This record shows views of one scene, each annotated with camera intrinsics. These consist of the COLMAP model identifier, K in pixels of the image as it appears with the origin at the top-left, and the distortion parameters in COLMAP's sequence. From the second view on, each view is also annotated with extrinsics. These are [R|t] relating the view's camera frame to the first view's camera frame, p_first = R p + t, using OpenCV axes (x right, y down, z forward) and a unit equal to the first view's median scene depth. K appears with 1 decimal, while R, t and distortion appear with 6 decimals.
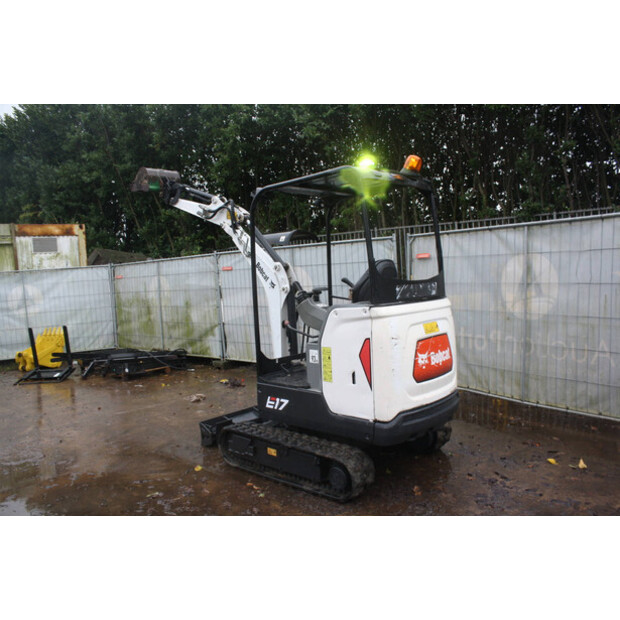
lens RADIAL K [[521.7, 0, 312.1], [0, 521.7, 321.4], [0, 0, 1]] dist [-0.163471, 0.141963]
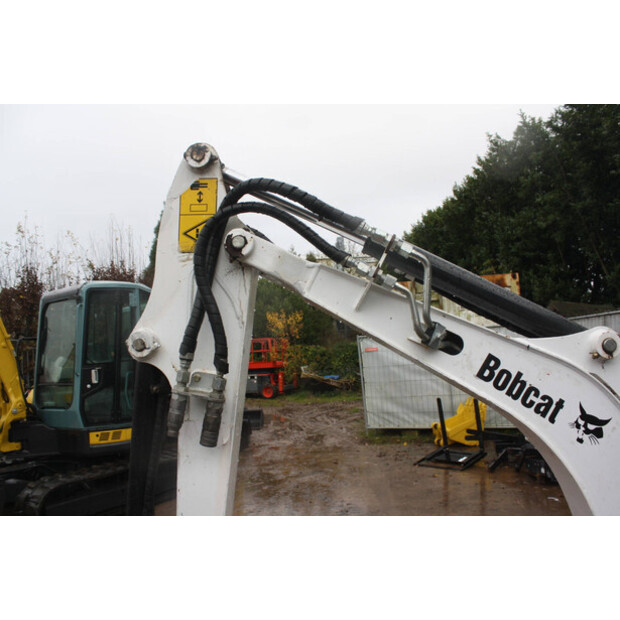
lens RADIAL K [[525.9, 0, 312.1], [0, 525.9, 321.2], [0, 0, 1]] dist [-0.162933, 0.142184]
pose [[0.625900, -0.031416, -0.779270, -0.013233], [-0.052799, 0.995189, -0.082528, -0.045913], [0.778114, 0.092799, 0.621230, 0.394152]]
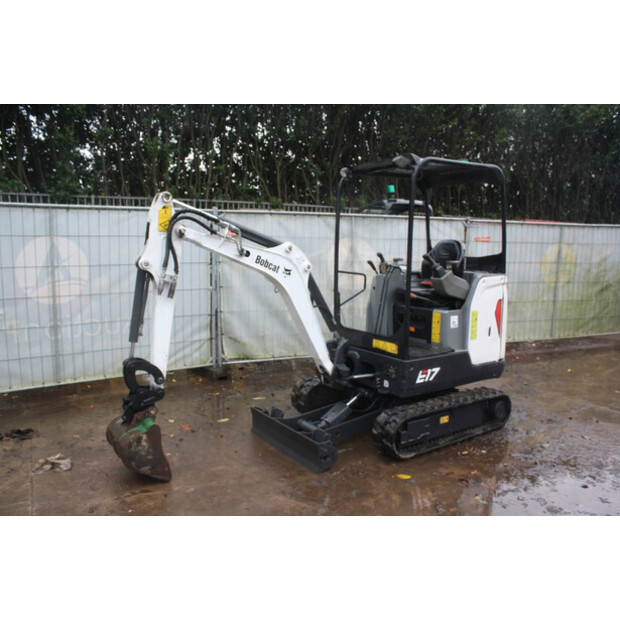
lens RADIAL K [[520.1, 0, 309.5], [0, 520.1, 319.0], [0, 0, 1]] dist [-0.159371, 0.135841]
pose [[0.240818, -0.086877, 0.966674, -0.725572], [0.074061, 0.994727, 0.070948, -0.025692], [-0.967741, 0.054508, 0.245982, 0.651295]]
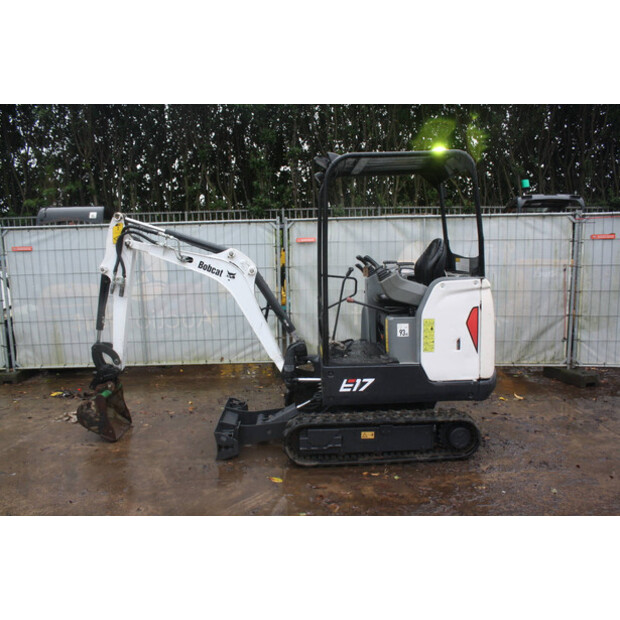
lens RADIAL K [[520.1, 0, 309.5], [0, 520.1, 319.0], [0, 0, 1]] dist [-0.159371, 0.135841]
pose [[0.717920, -0.052991, 0.694105, -0.520945], [0.052240, 0.998388, 0.022188, 0.008724], [-0.694162, 0.020331, 0.719531, 0.254724]]
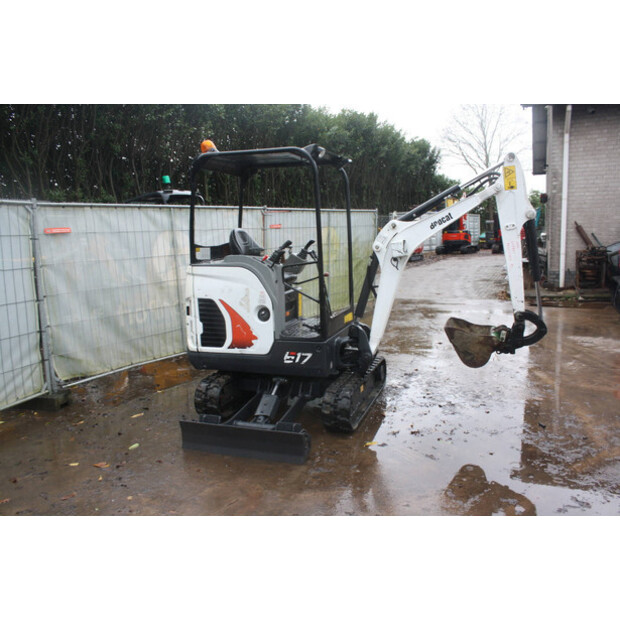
lens RADIAL K [[520.1, 0, 309.5], [0, 520.1, 319.0], [0, 0, 1]] dist [-0.159371, 0.135841]
pose [[-0.378516, -0.089445, 0.921263, -0.694297], [0.143643, 0.977585, 0.153931, -0.056675], [-0.914381, 0.190598, -0.357183, 0.965587]]
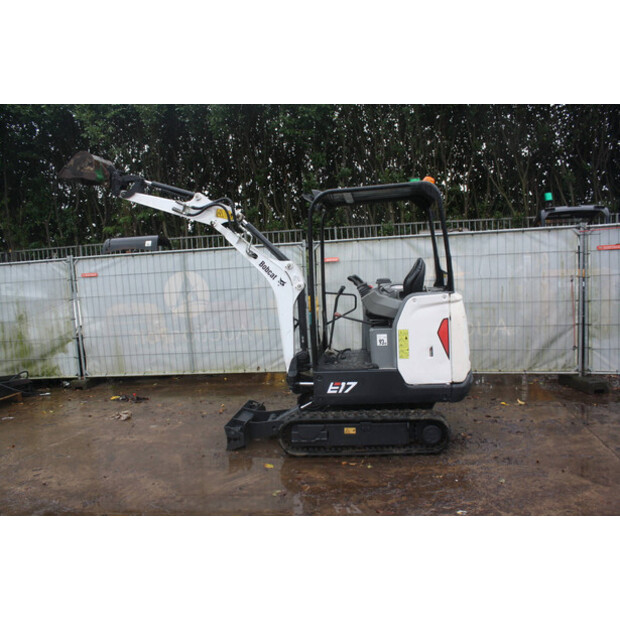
lens RADIAL K [[521.7, 0, 312.1], [0, 521.7, 321.4], [0, 0, 1]] dist [-0.163471, 0.141963]
pose [[0.815870, -0.051013, 0.575981, -0.498786], [0.068015, 0.997652, -0.007984, 0.015823], [-0.574222, 0.045690, 0.817424, 0.089441]]
